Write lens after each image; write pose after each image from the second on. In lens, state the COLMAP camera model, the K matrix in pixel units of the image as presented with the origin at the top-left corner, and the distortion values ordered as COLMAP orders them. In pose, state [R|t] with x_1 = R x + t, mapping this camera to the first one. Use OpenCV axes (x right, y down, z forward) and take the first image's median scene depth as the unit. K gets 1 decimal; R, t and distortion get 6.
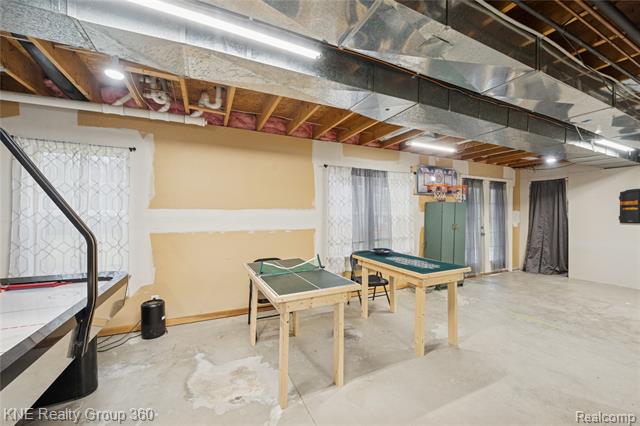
lens RADIAL K [[253.0, 0, 321.9], [0, 253.0, 211.5], [0, 0, 1]] dist [-0.000864, -0.000176]
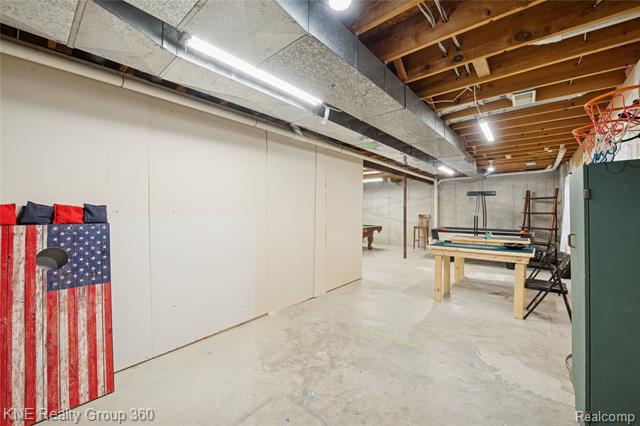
lens RADIAL K [[253.0, 0, 320.5], [0, 253.0, 210.4], [0, 0, 1]] dist [-0.000864, -0.000176]
pose [[-0.913795, -0.007974, -0.406098, 1.548195], [-0.007375, 0.999968, -0.003038, 0.032631], [0.406109, 0.000219, -0.913825, 1.855450]]
